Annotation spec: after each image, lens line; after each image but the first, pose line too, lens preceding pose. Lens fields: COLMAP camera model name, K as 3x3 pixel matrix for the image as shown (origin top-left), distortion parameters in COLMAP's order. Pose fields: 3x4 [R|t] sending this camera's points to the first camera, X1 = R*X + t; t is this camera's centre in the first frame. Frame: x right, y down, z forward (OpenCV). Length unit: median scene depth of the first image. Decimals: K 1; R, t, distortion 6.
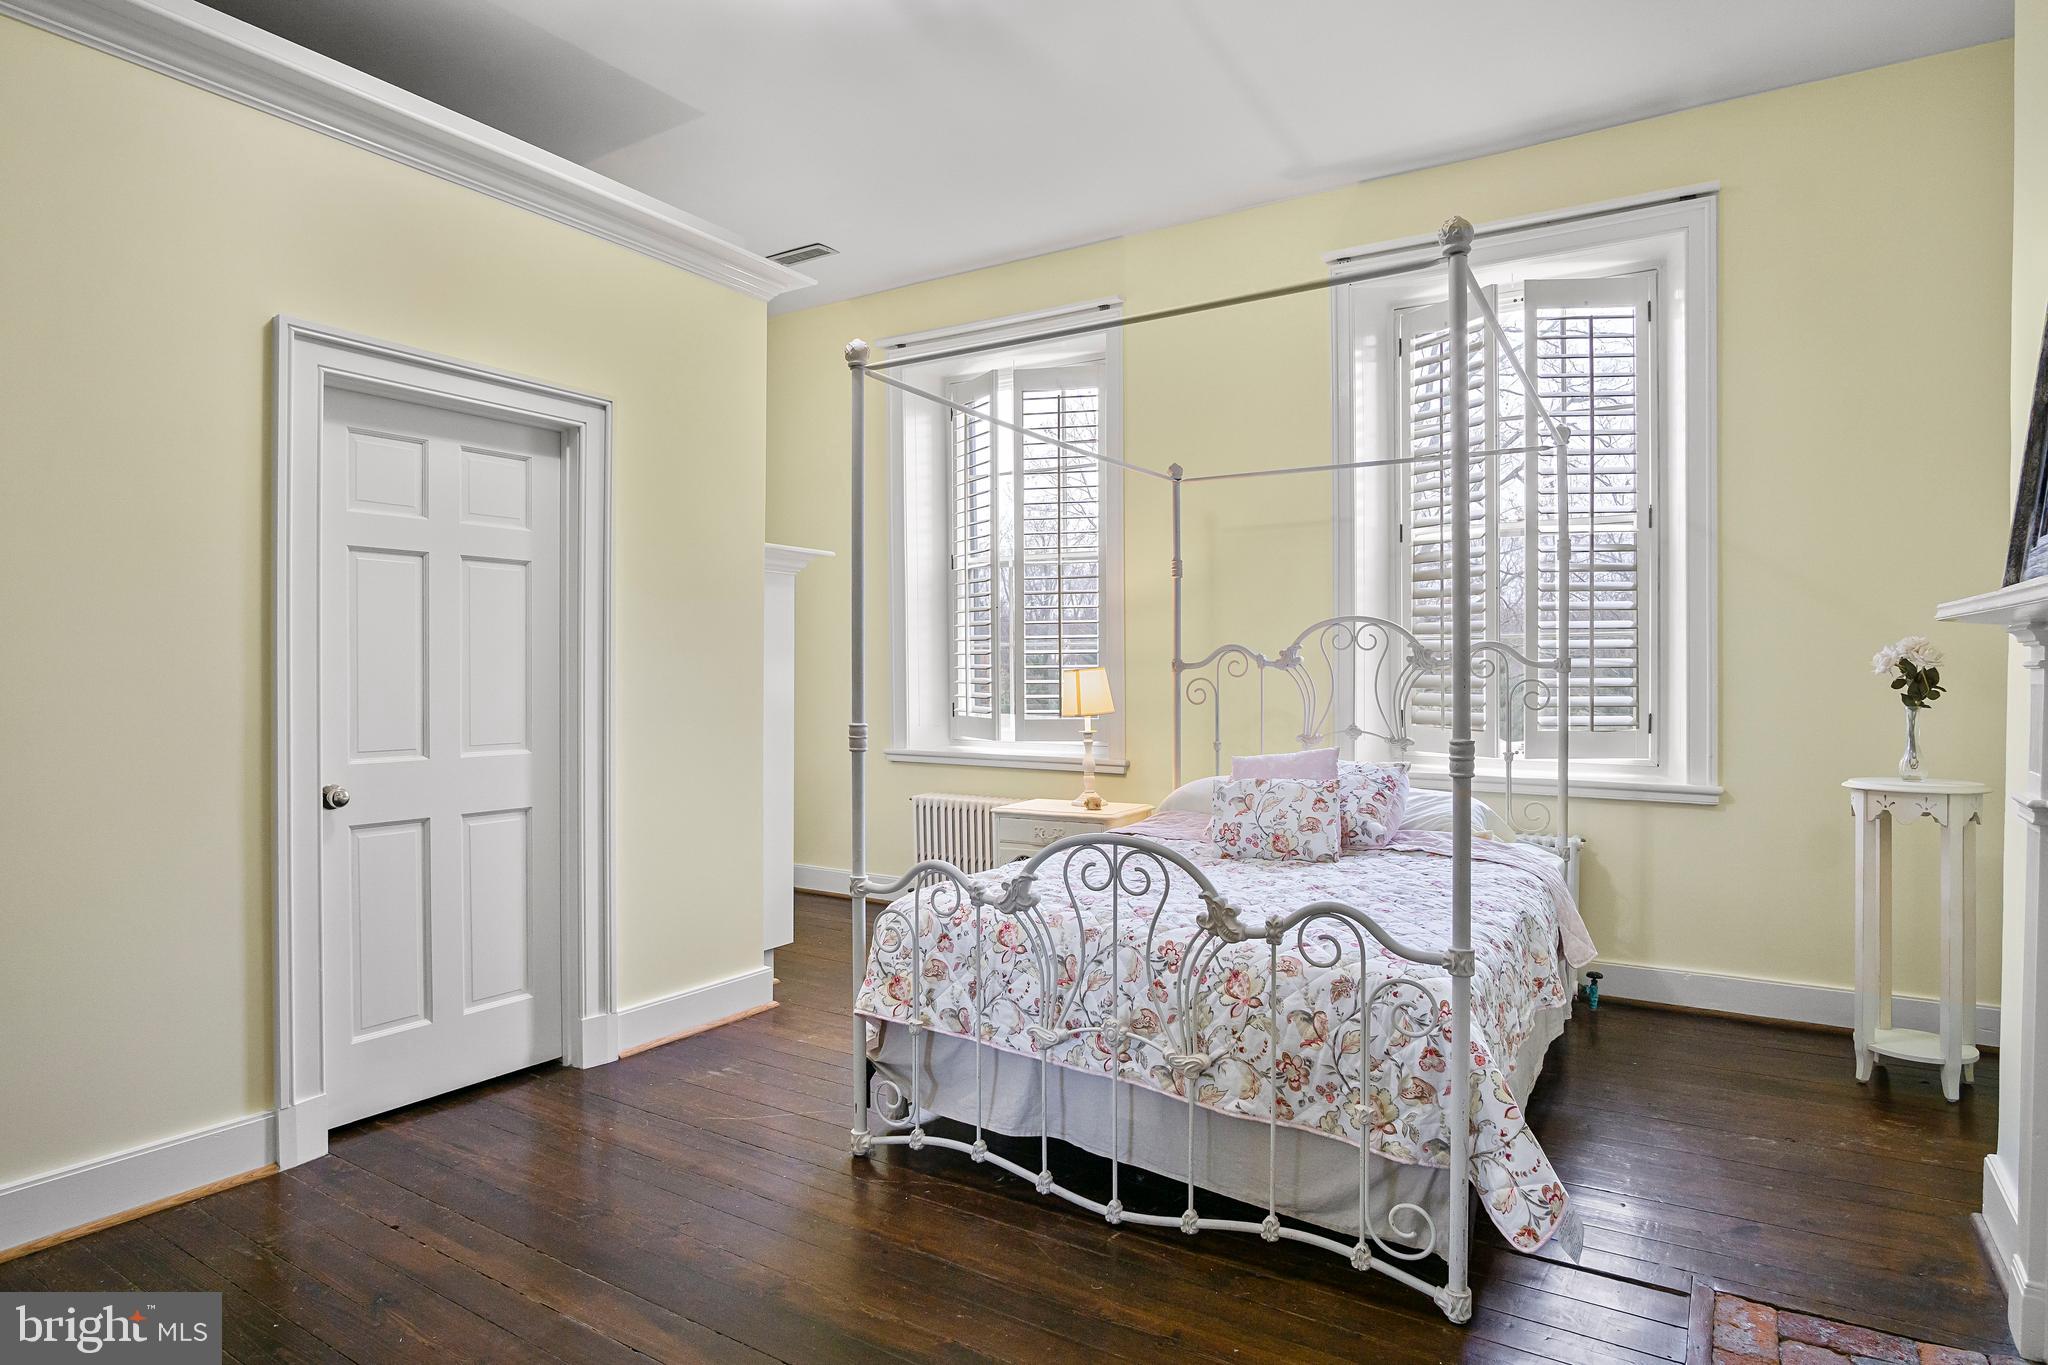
lens RADIAL K [[1114.0, 0, 1015.8], [0, 1114.0, 679.0], [0, 0, 1]] dist [-0.019622, -0.000304]
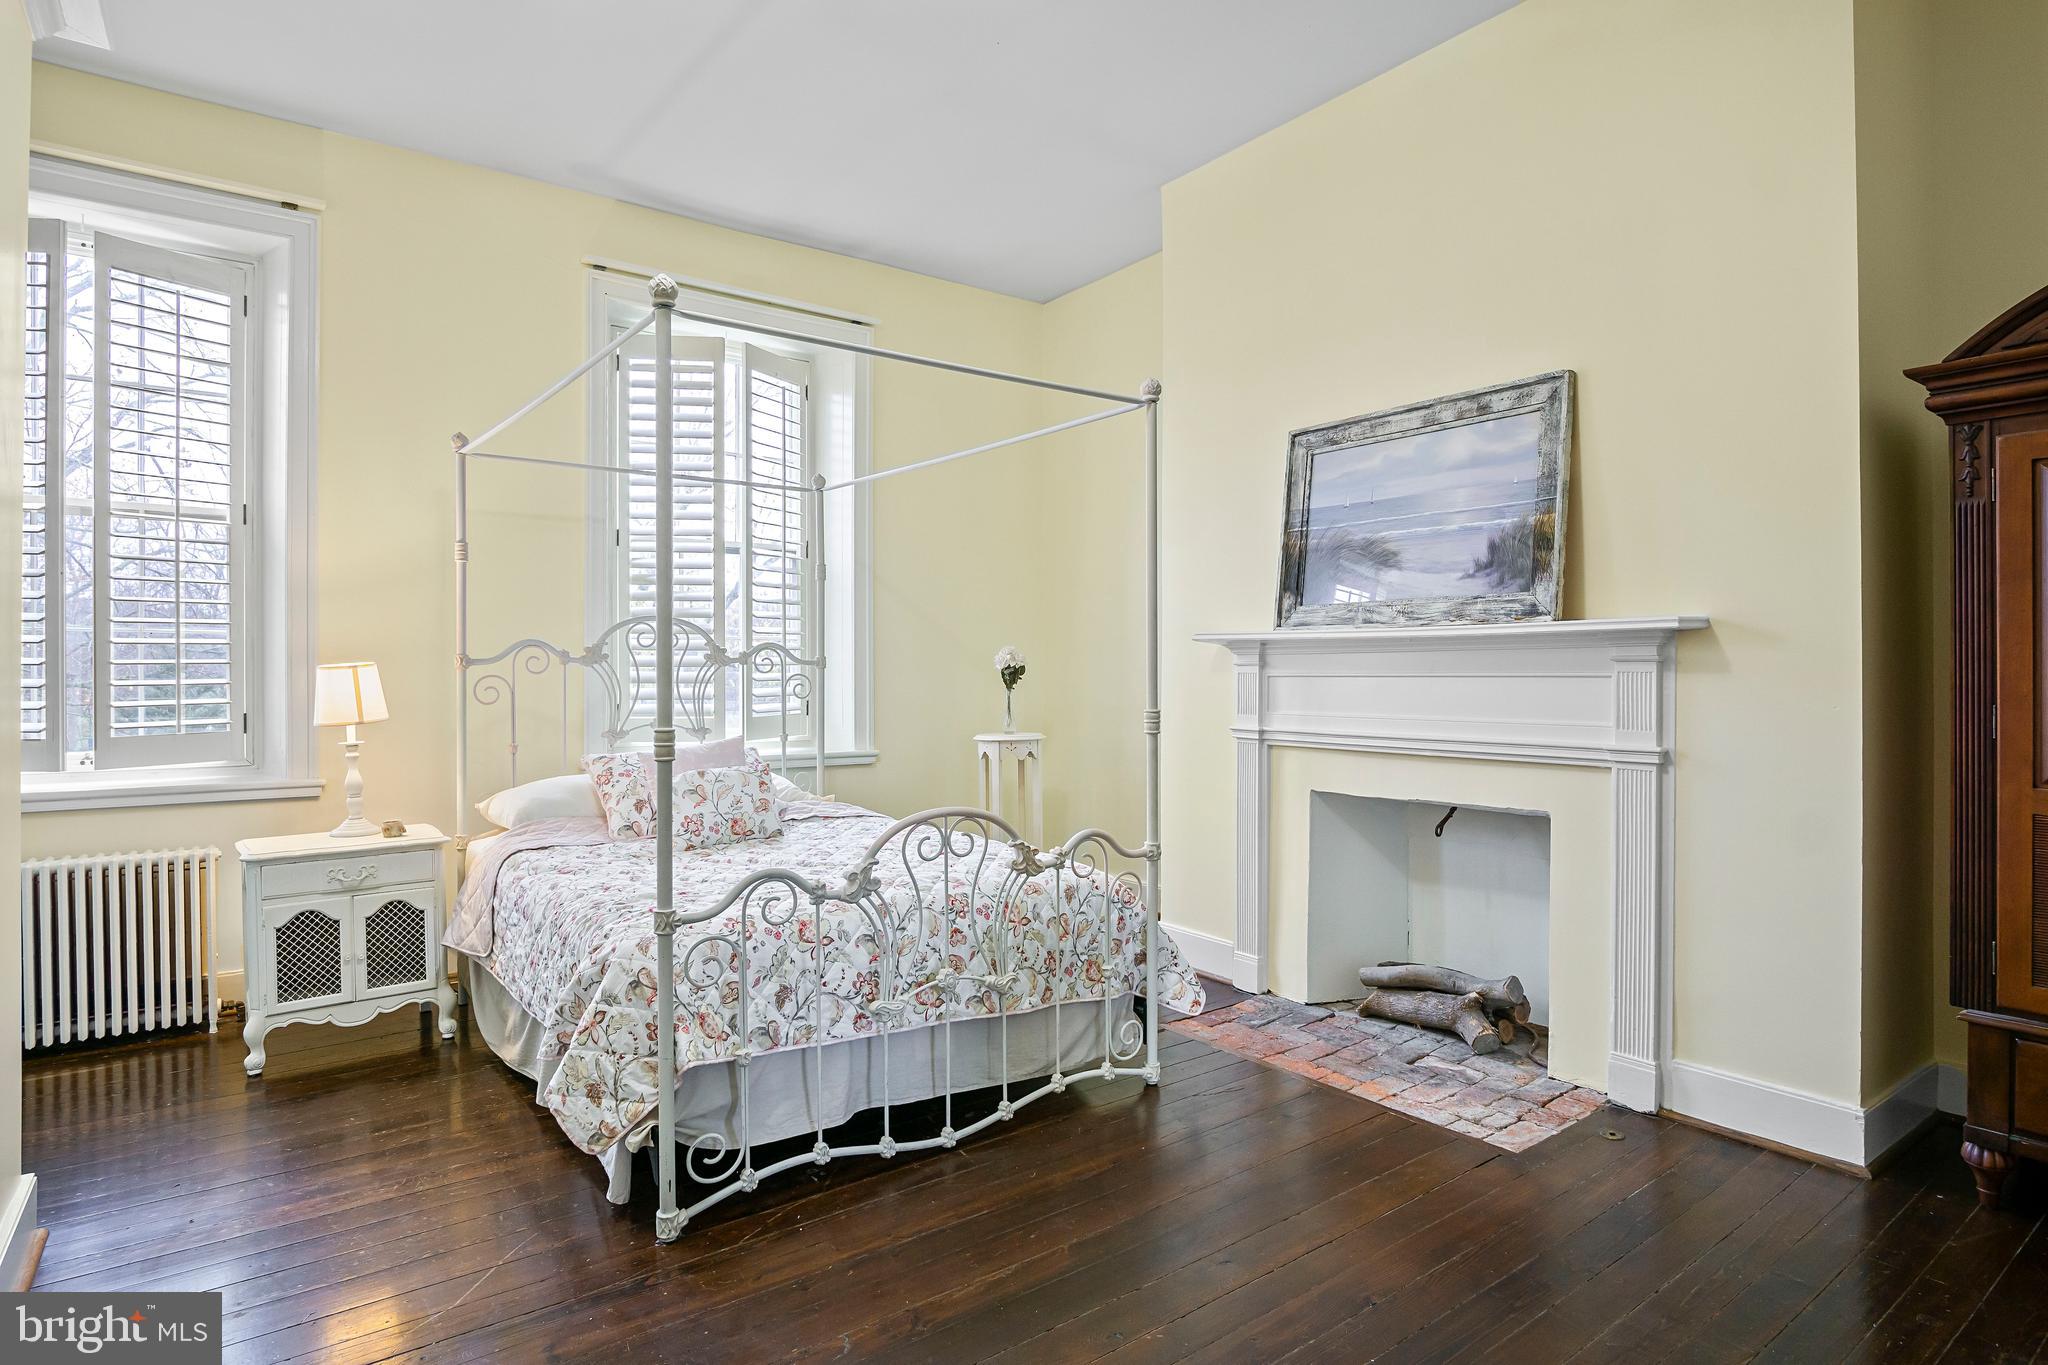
lens RADIAL K [[1082.4, 0, 1024.0], [0, 1082.4, 682.5], [0, 0, 1]] dist [-0.043795, -0.000348]
pose [[0.357043, -0.008931, 0.934045, -0.680539], [0.008891, 0.999941, 0.006162, 0.004972], [-0.934046, 0.006105, 0.357101, 0.396038]]
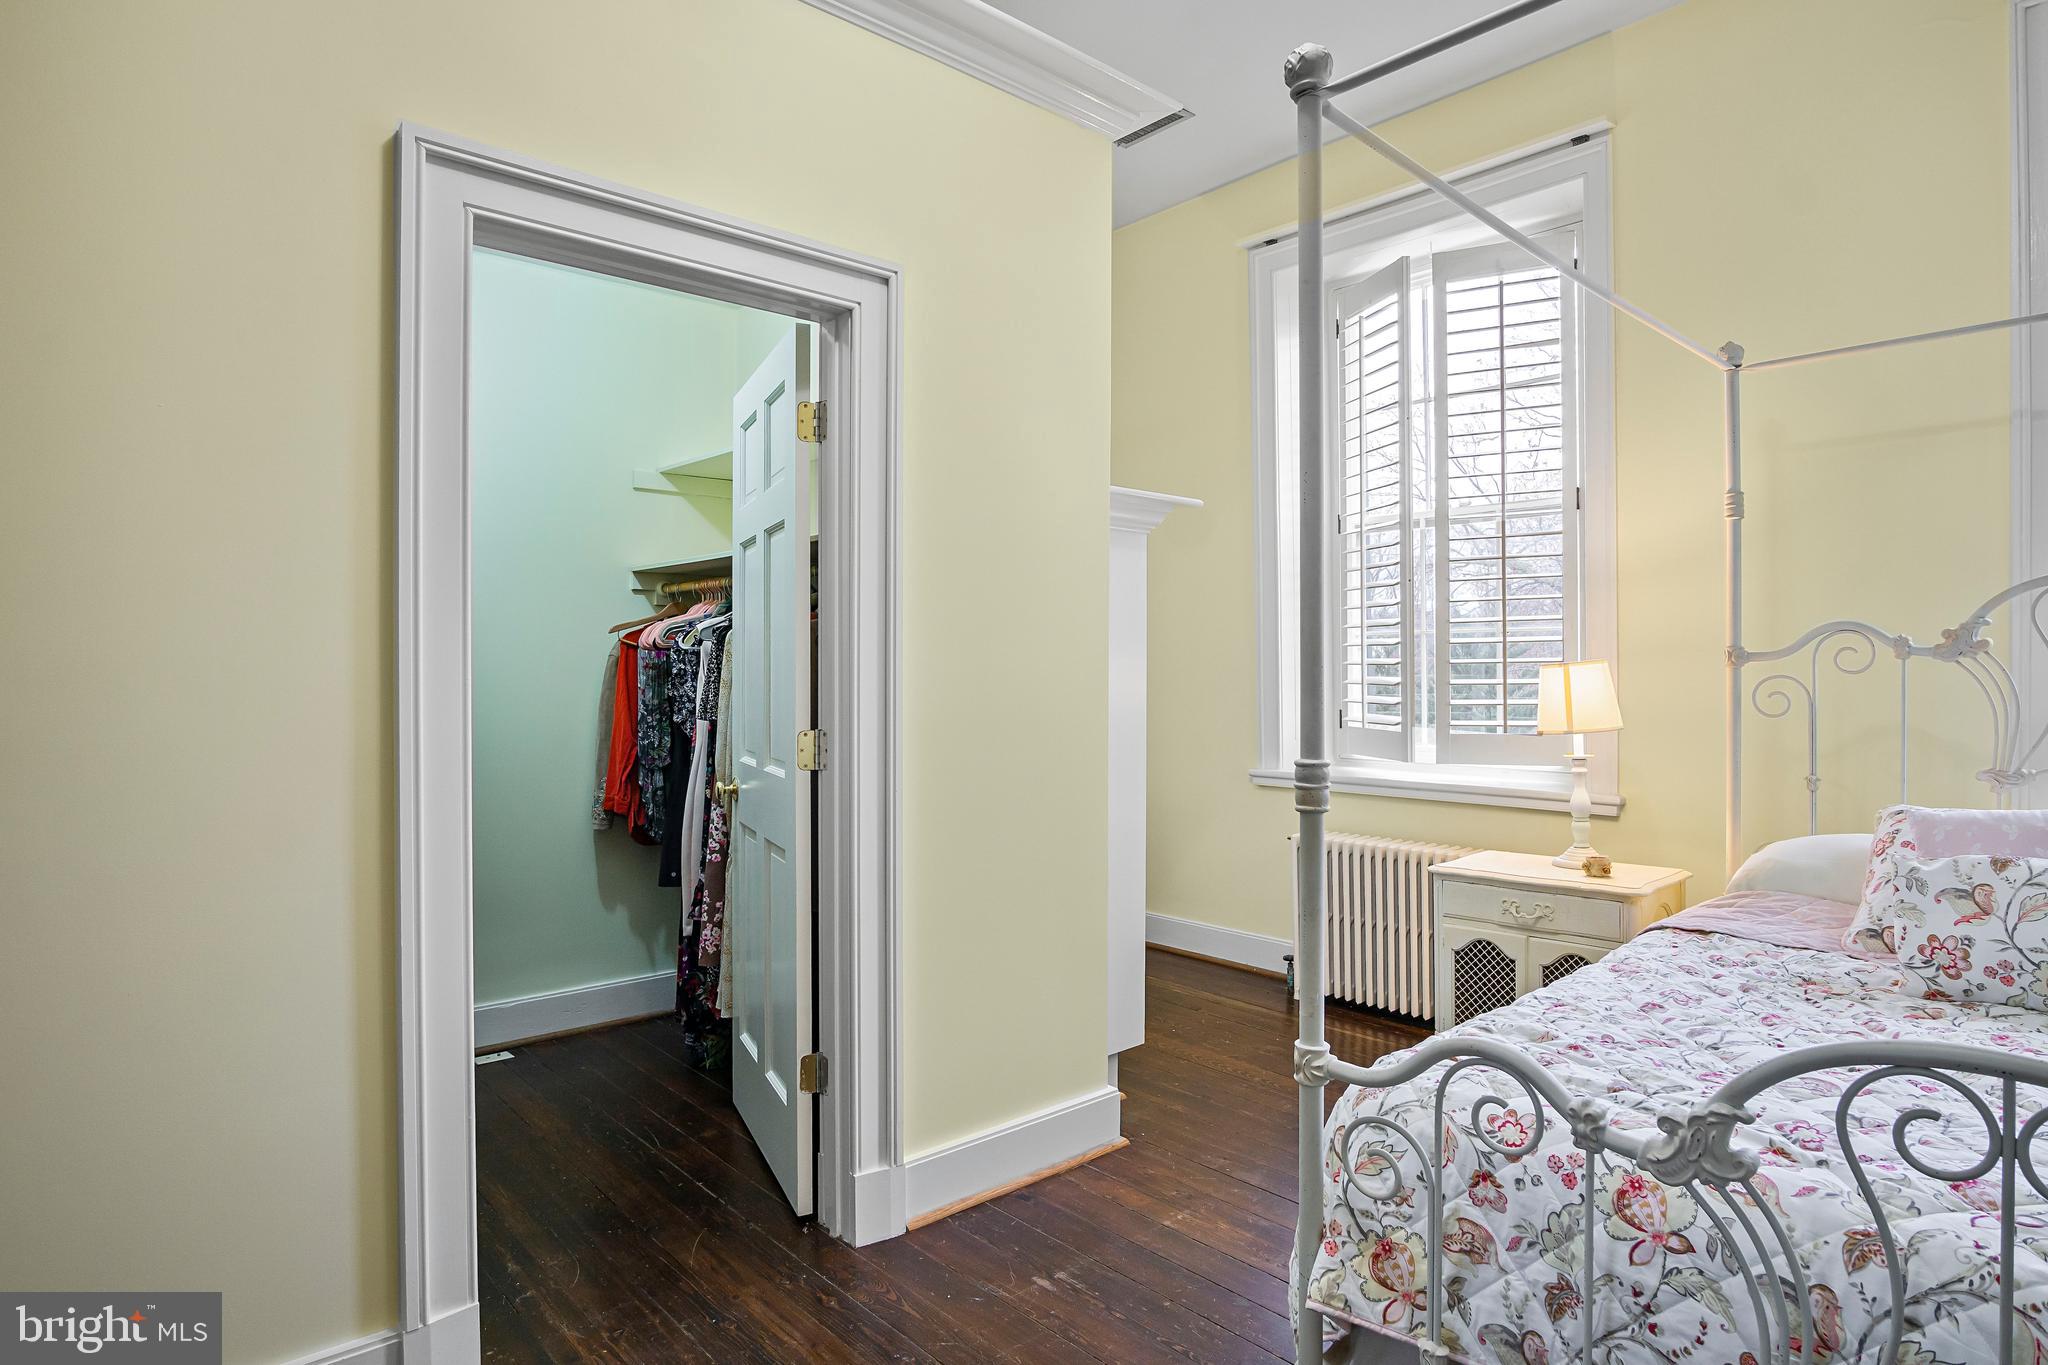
lens RADIAL K [[1114.0, 0, 1015.8], [0, 1114.0, 679.0], [0, 0, 1]] dist [-0.019622, -0.000304]
pose [[0.962324, -0.001101, -0.271905, -0.113553], [0.001026, 0.999999, -0.000418, 0.001342], [0.271905, 0.000123, 0.962324, 0.382867]]
